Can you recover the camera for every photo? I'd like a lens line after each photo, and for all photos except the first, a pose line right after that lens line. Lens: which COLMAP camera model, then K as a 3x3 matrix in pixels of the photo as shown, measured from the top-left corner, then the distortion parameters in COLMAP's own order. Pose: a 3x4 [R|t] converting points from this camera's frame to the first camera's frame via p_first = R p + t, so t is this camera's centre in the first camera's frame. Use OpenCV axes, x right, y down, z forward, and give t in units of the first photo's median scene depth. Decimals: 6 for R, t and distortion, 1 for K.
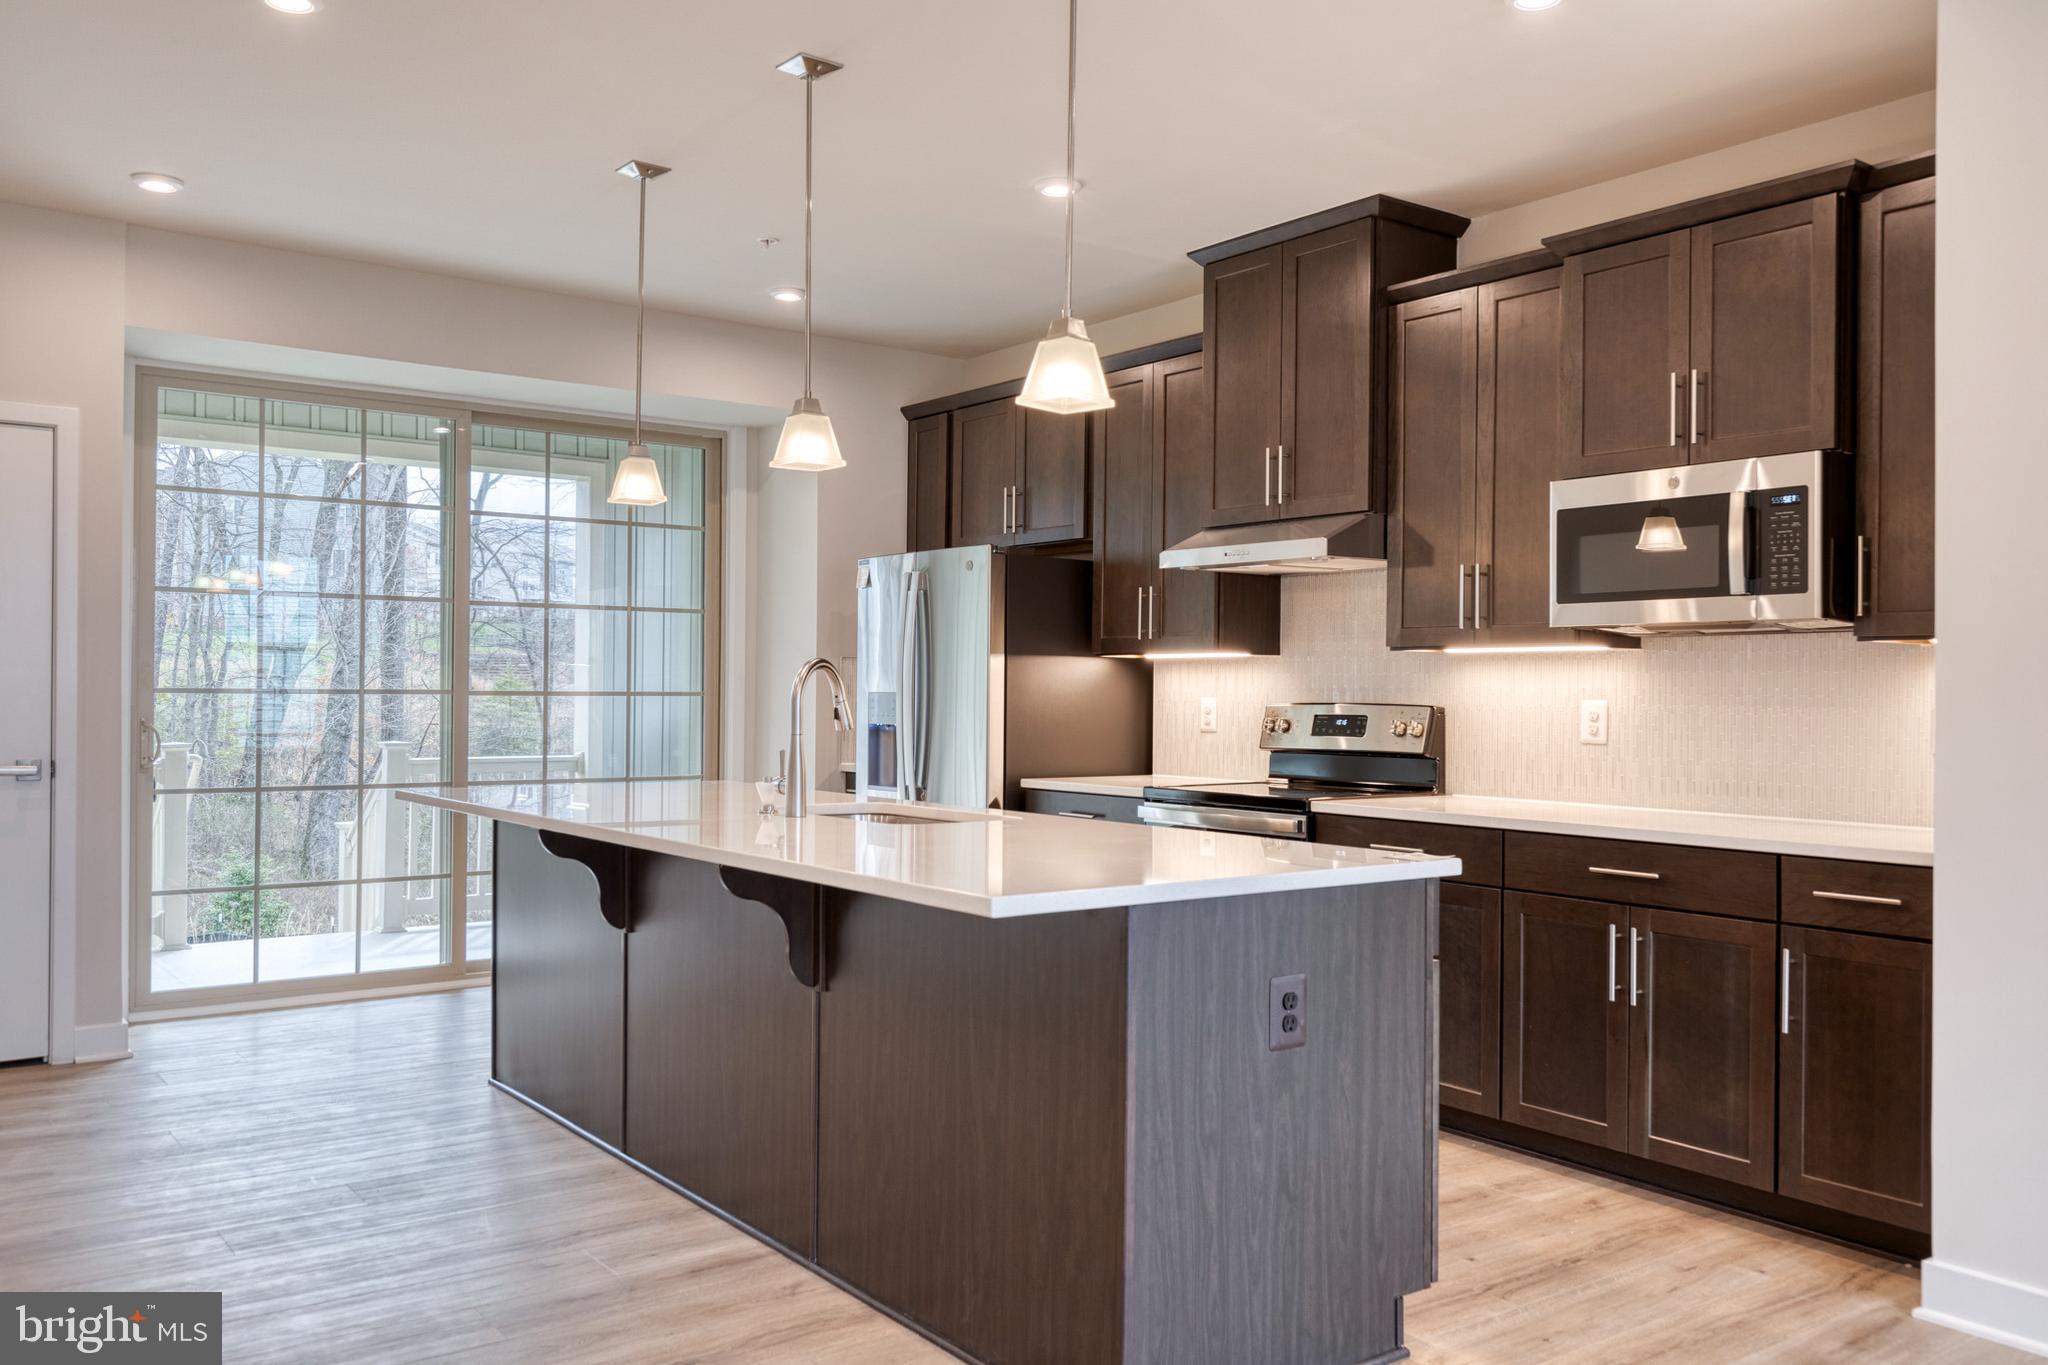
lens RADIAL K [[1622.2, 0, 1059.4], [0, 1622.2, 672.7], [0, 0, 1]] dist [0.010247, -0.001527]
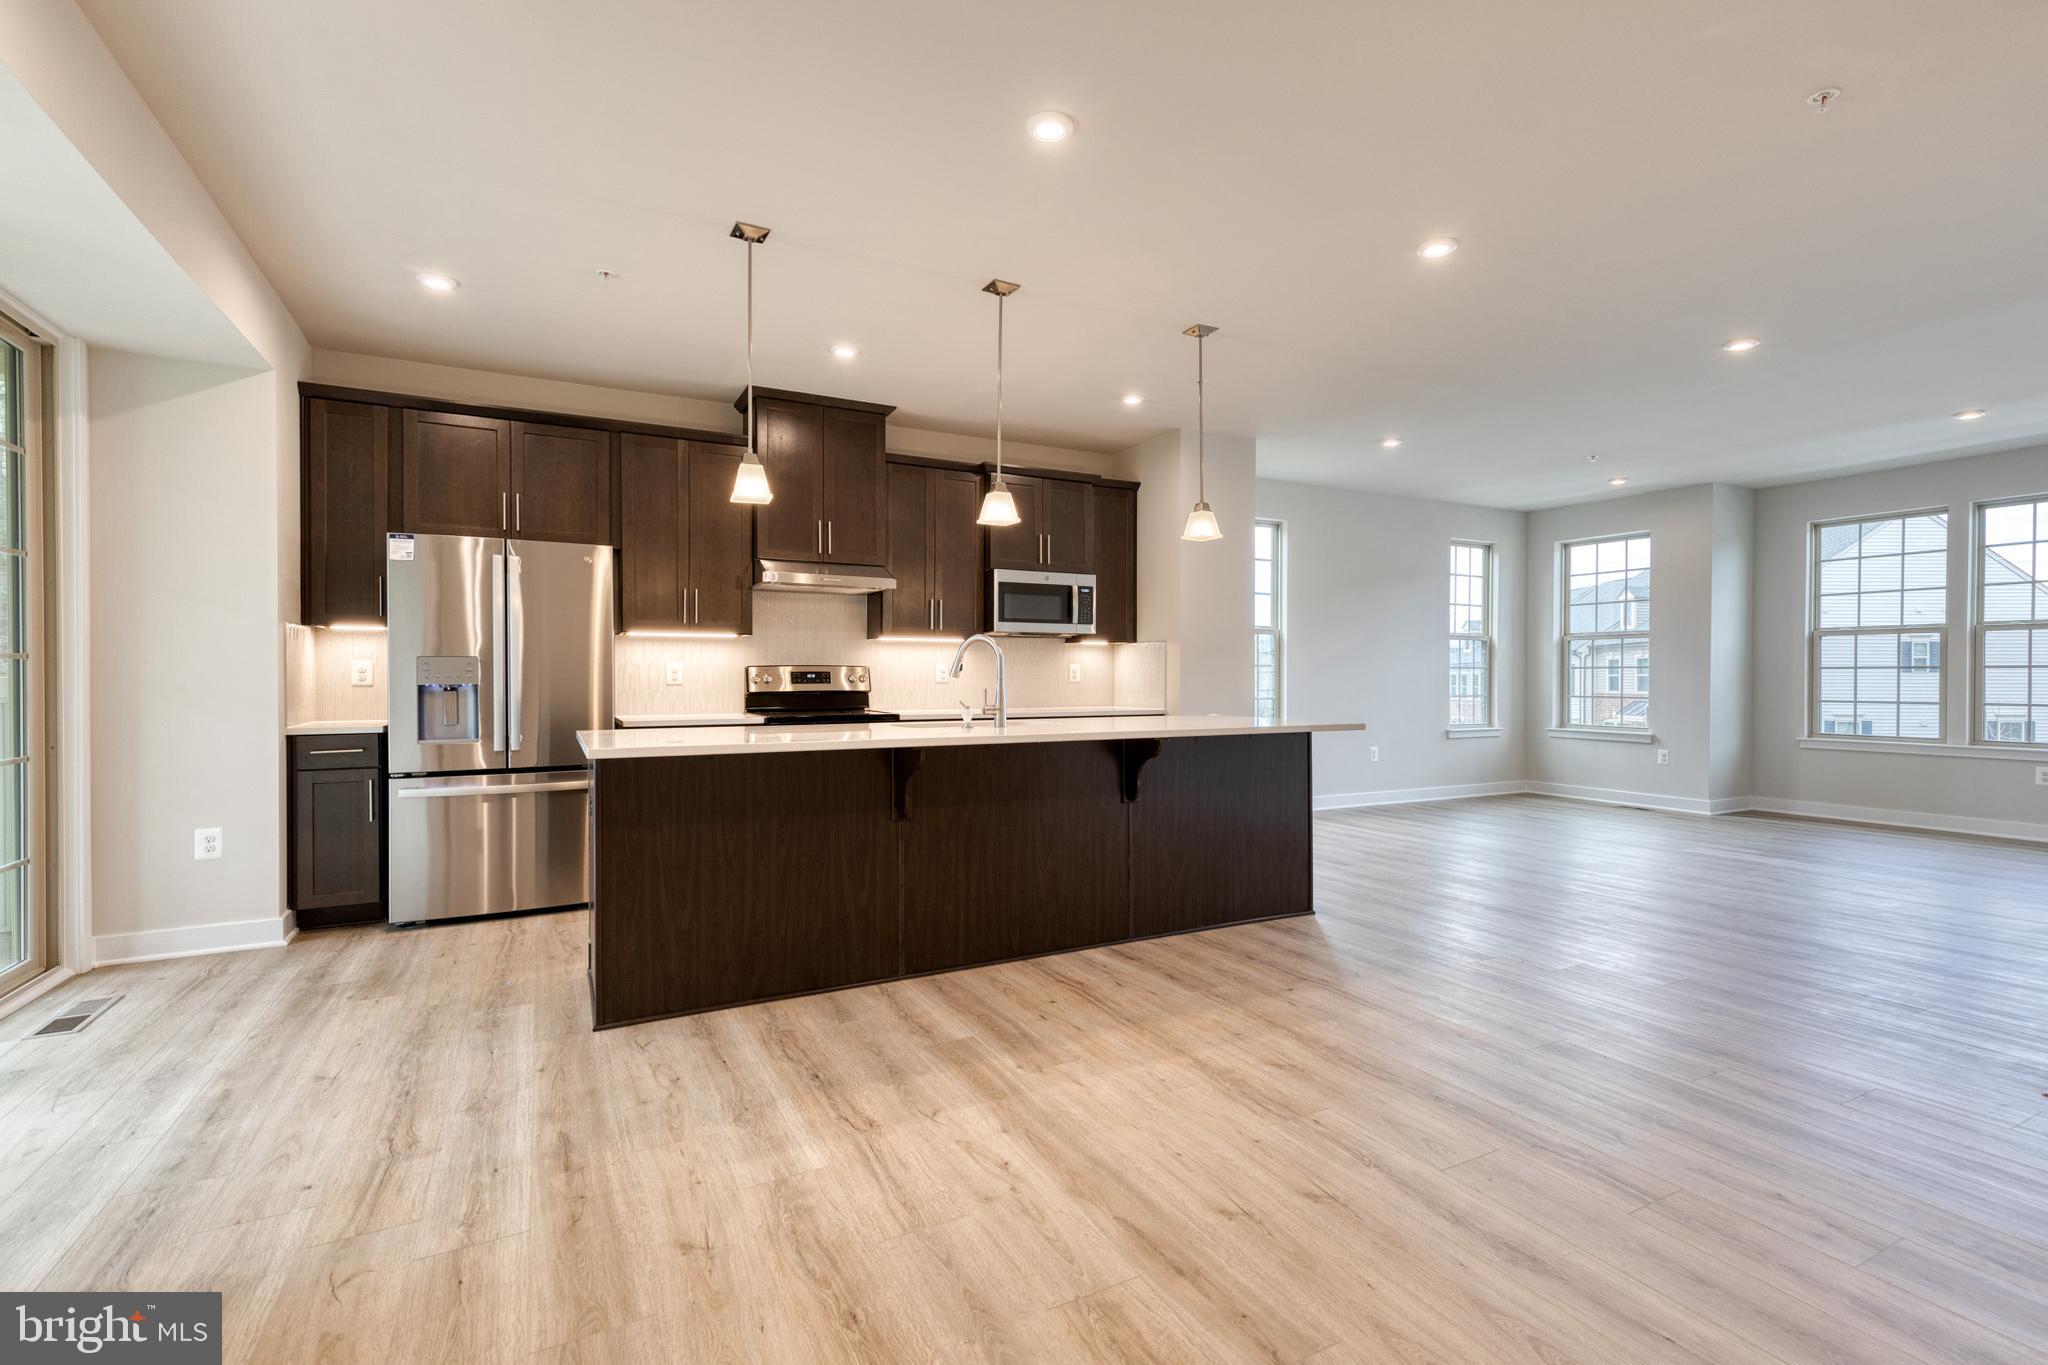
lens RADIAL K [[921.7, 0, 1039.9], [0, 921.7, 682.6], [0, 0, 1]] dist [0.010155, -0.000901]
pose [[0.166544, -0.014576, 0.985926, -0.906609], [-0.009485, 0.999821, 0.016384, 0.021144], [-0.985988, -0.012080, 0.166376, 0.650225]]
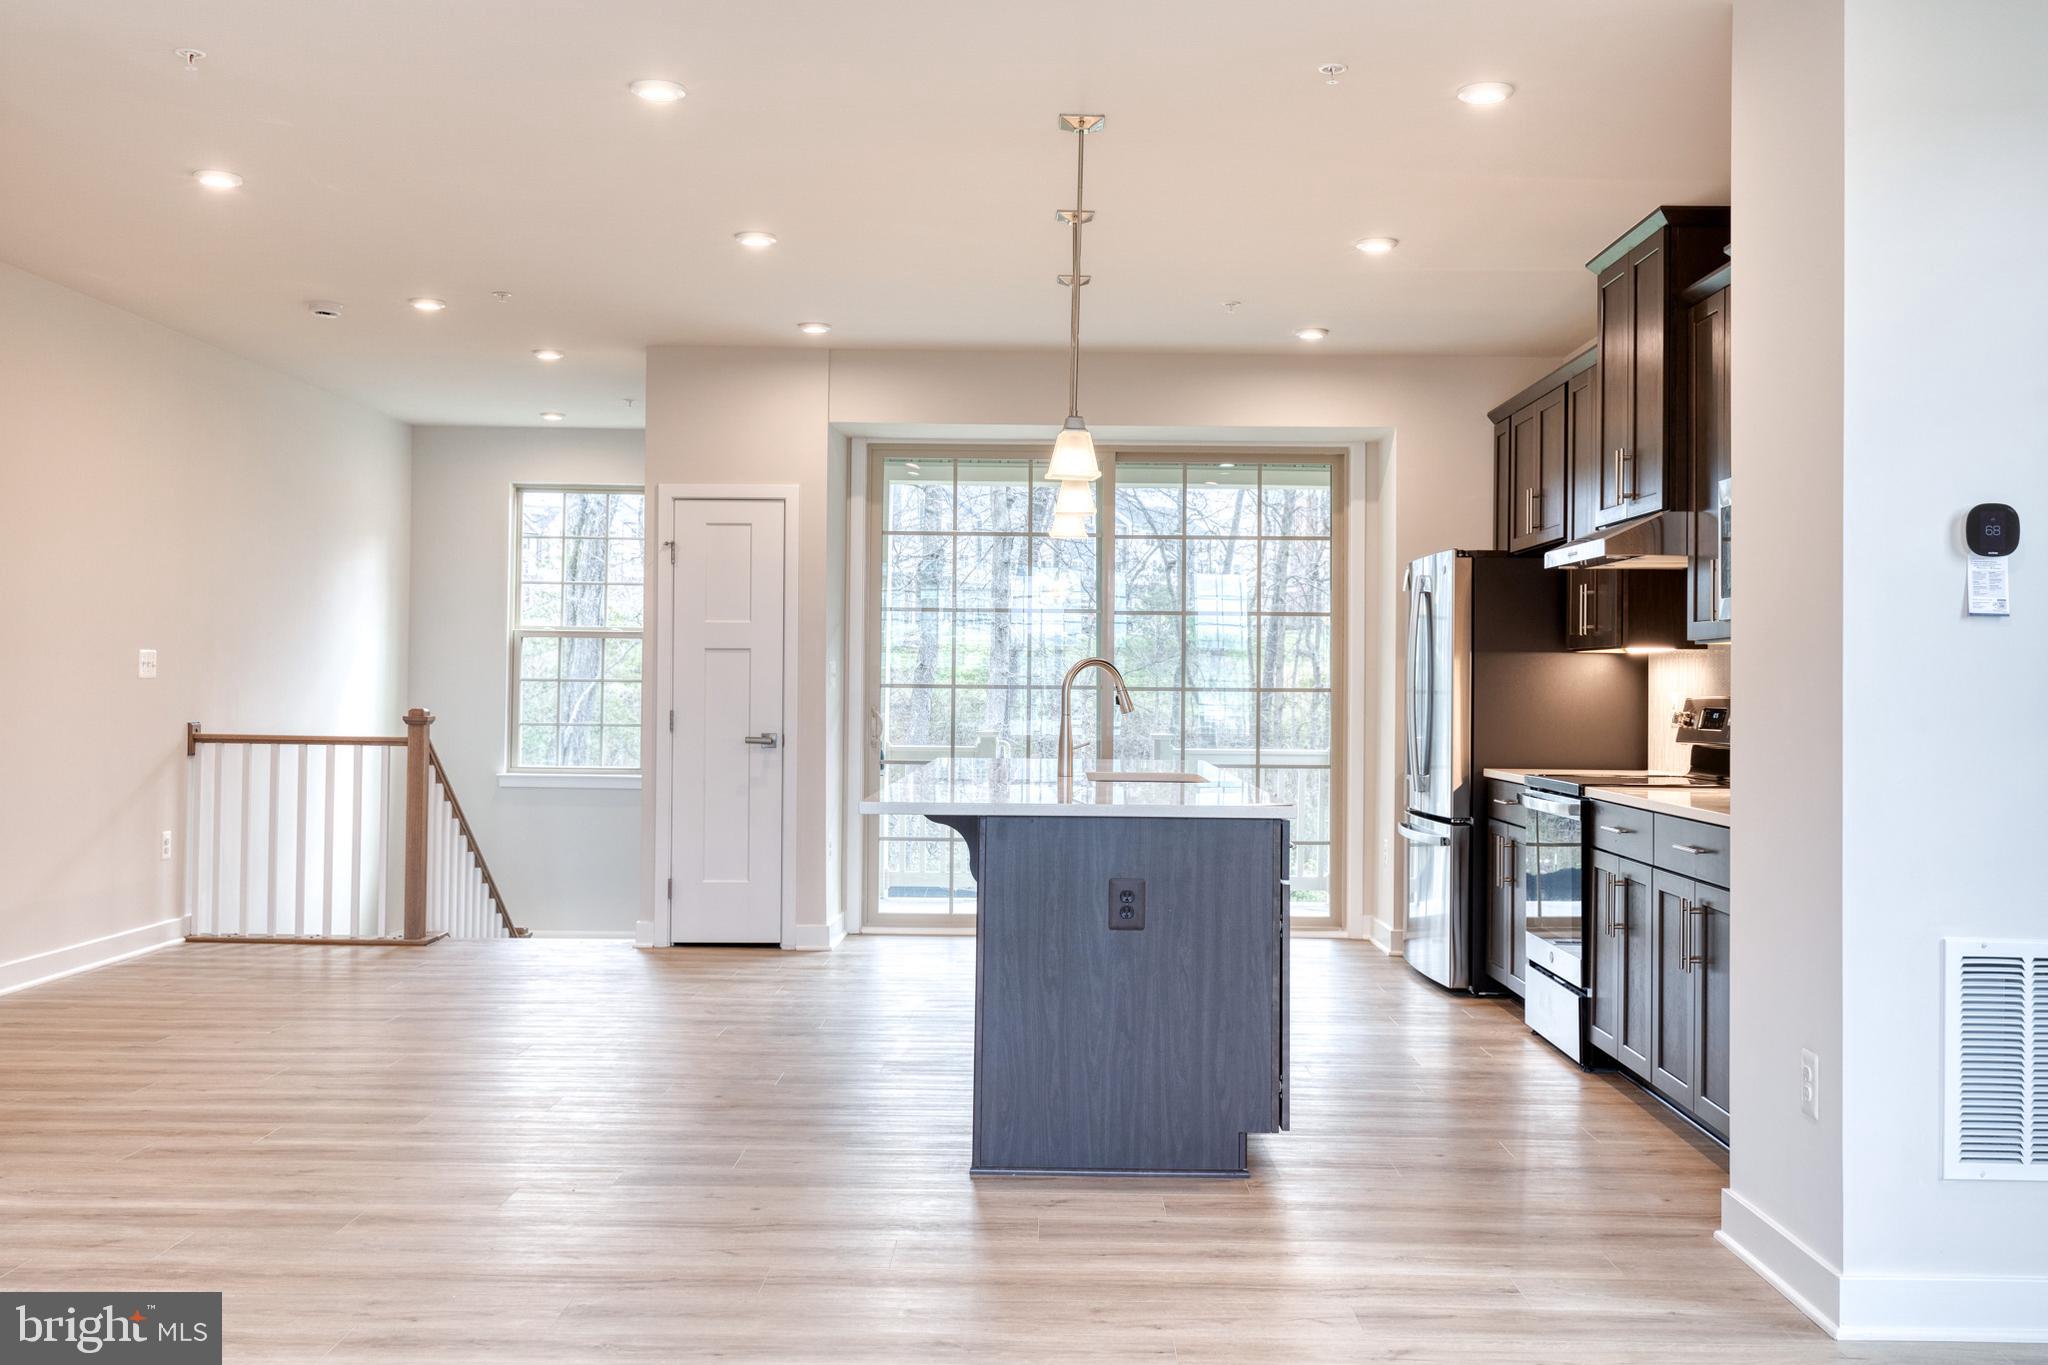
lens RADIAL K [[1973.1, 0, 1076.8], [0, 1973.1, 637.0], [0, 0, 1]] dist [0.003195, 0.000000]
pose [[0.799656, -0.015727, -0.600253, 0.666968], [0.003769, 0.999769, -0.021174, 0.007164], [0.600447, 0.014669, 0.799530, -0.236718]]
